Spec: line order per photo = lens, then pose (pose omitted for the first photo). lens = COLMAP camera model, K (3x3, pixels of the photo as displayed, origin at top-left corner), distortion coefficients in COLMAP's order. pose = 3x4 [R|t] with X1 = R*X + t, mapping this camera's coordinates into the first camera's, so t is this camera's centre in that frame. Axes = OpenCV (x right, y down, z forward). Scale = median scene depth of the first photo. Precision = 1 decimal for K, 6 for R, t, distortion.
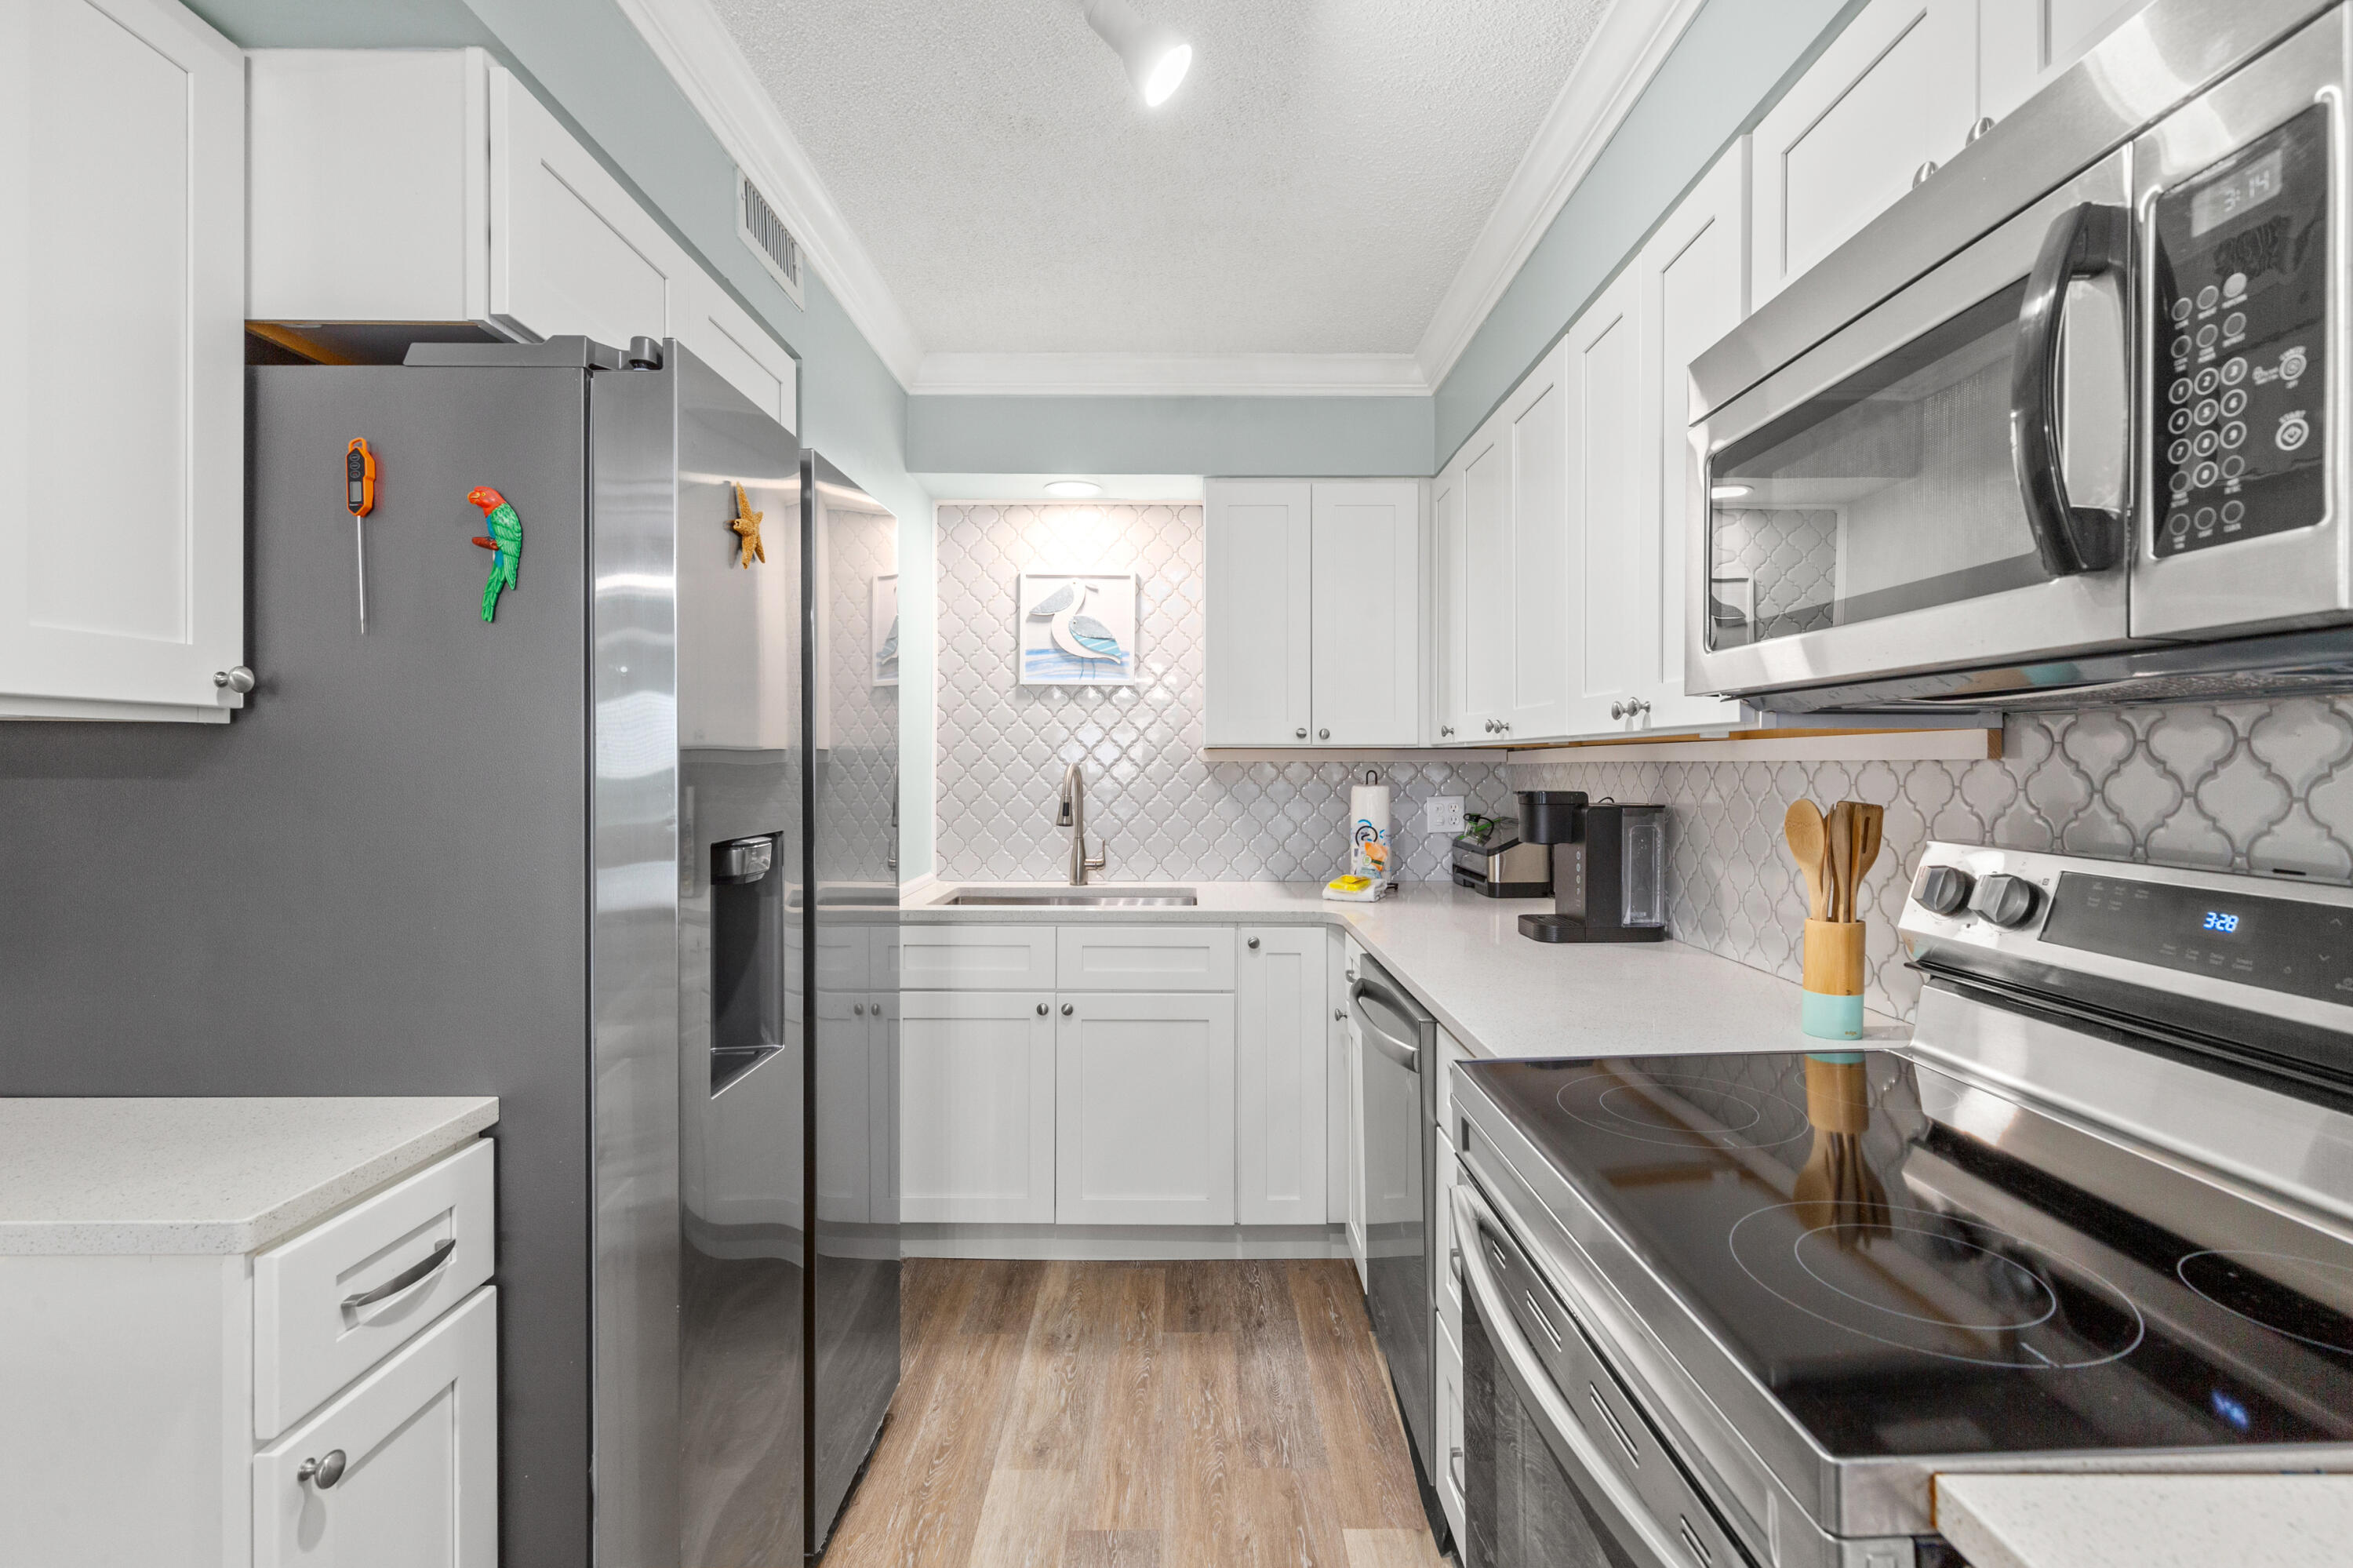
lens RADIAL K [[1059.8, 0, 1185.1], [0, 1059.8, 769.1], [0, 0, 1]] dist [0.007996, 0.000188]
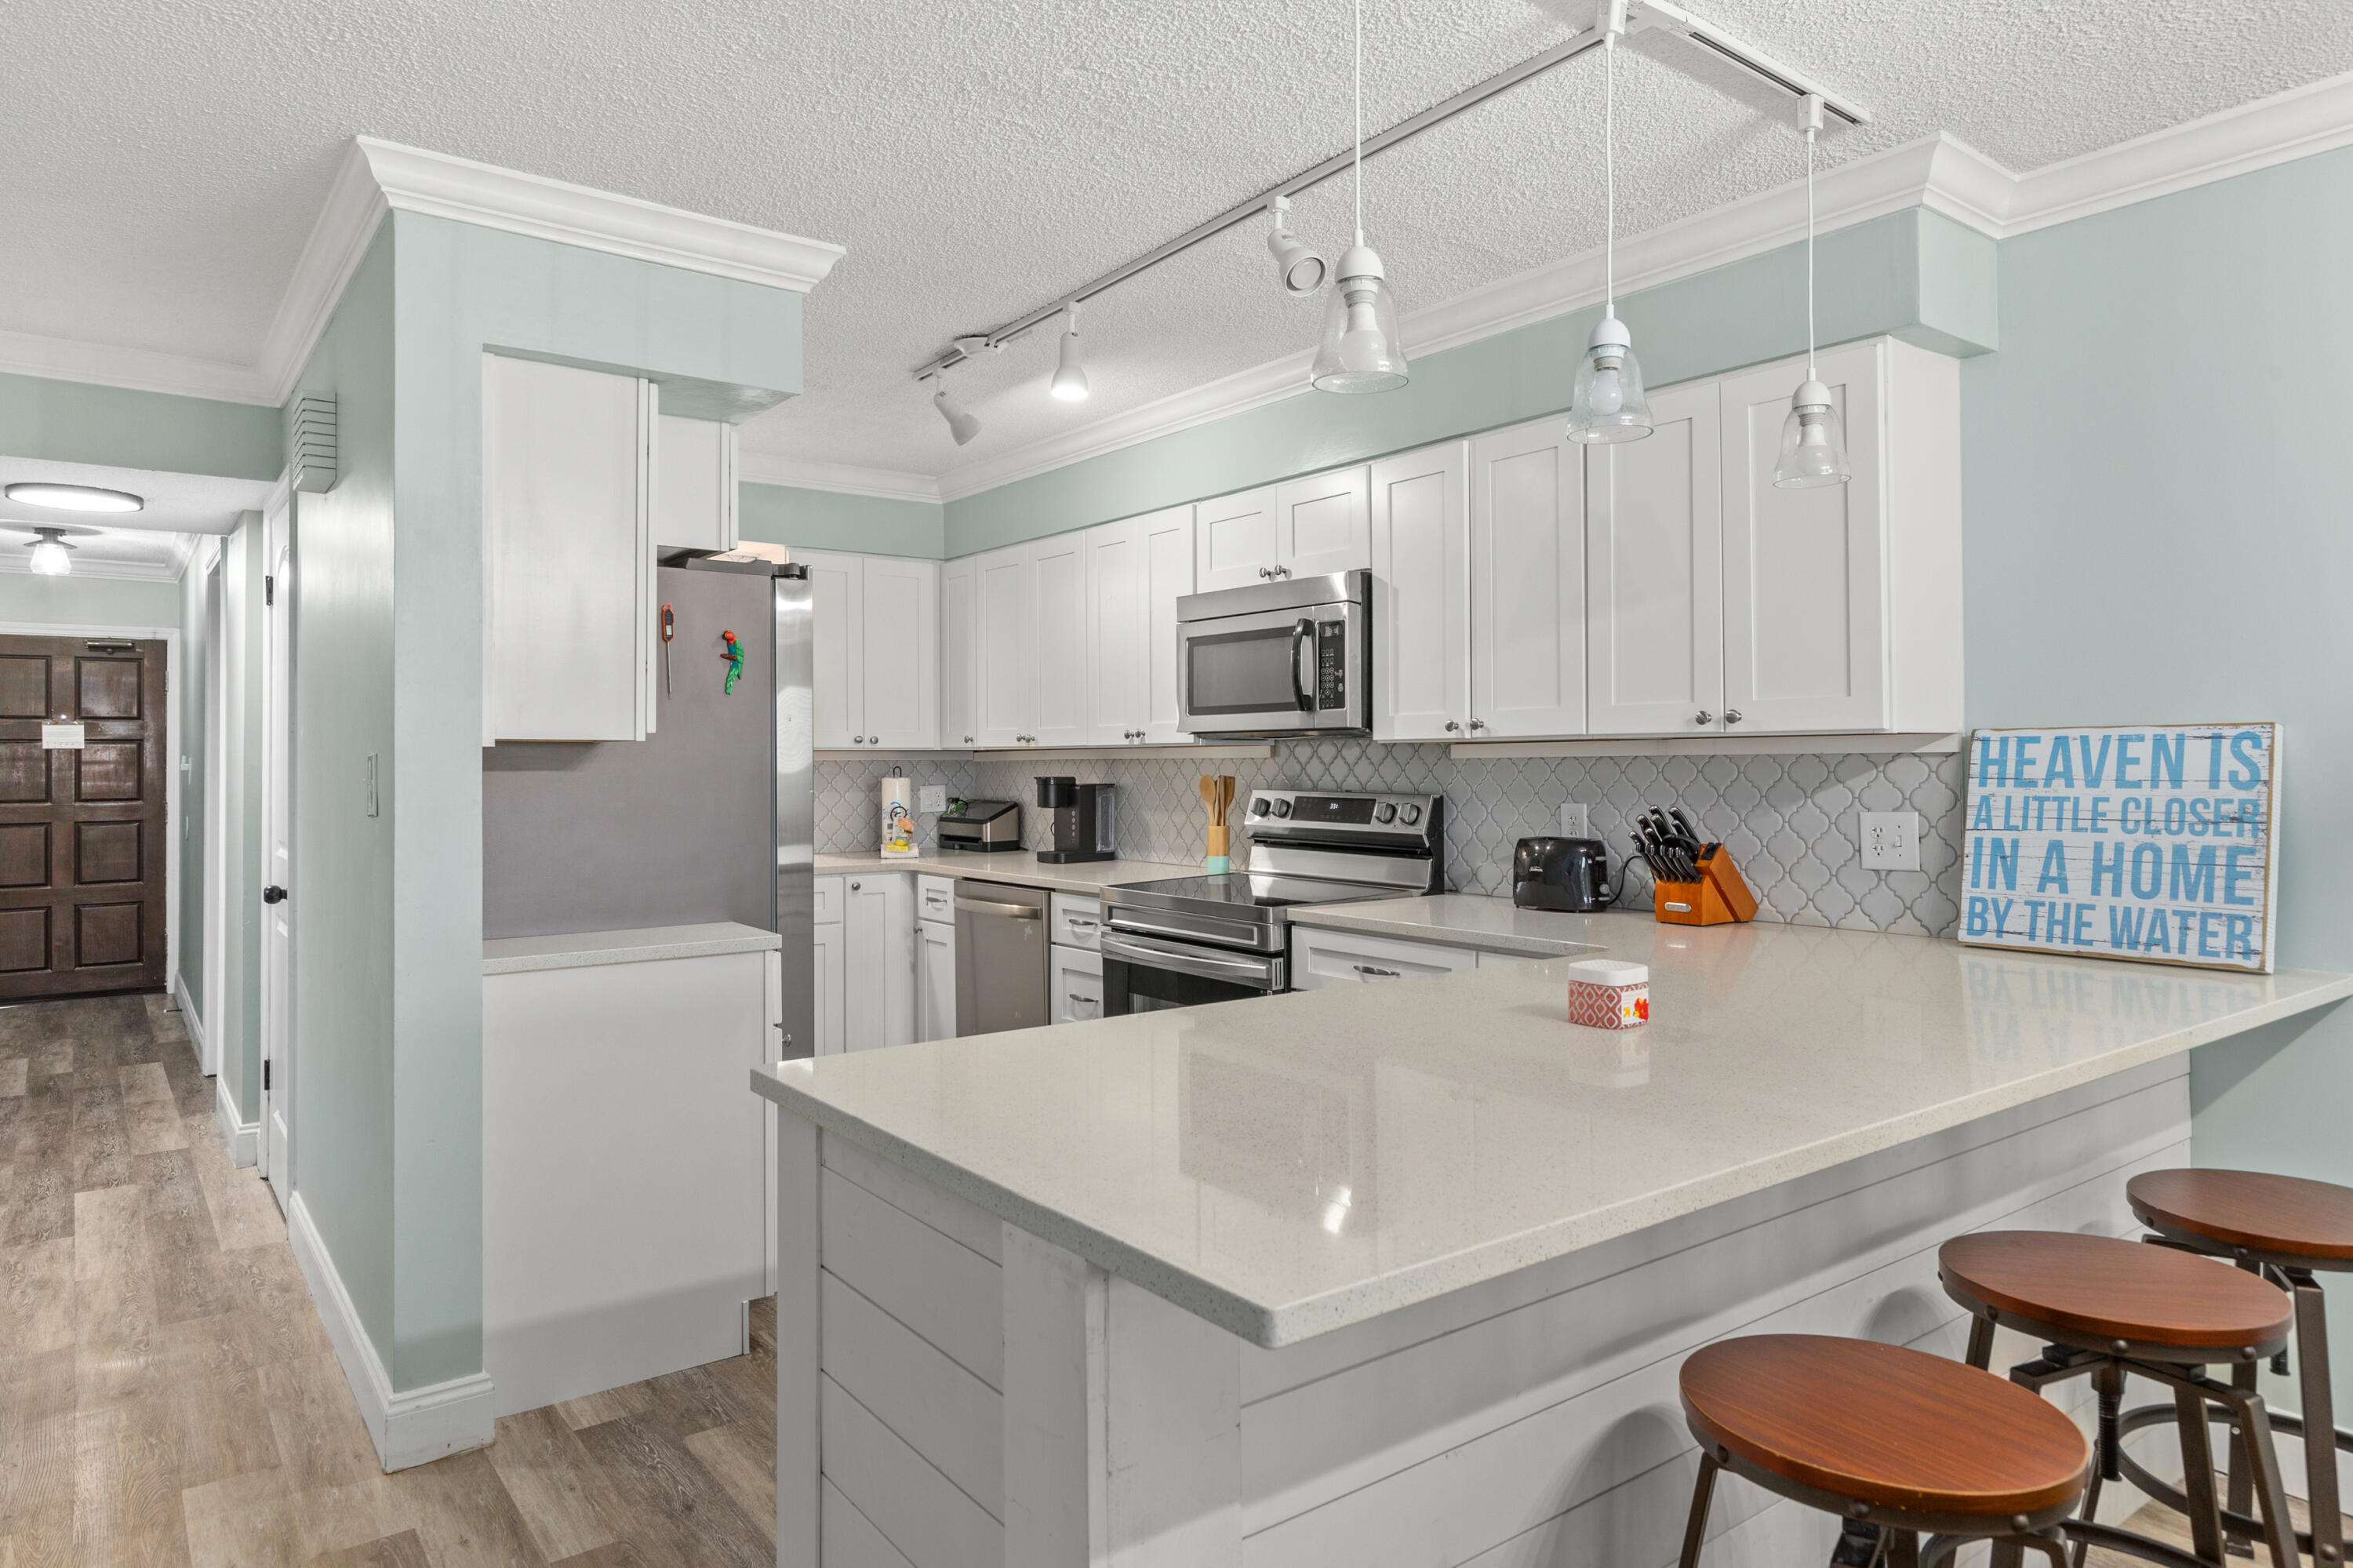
lens RADIAL K [[1435.9, 0, 1176.0], [0, 1435.9, 749.3], [0, 0, 1]] dist [-0.000291, -0.000011]
pose [[0.800403, 0.001163, 0.599461, -1.394467], [0.008192, 0.999884, -0.012878, 0.012787], [-0.599406, 0.015219, 0.800300, -1.515681]]
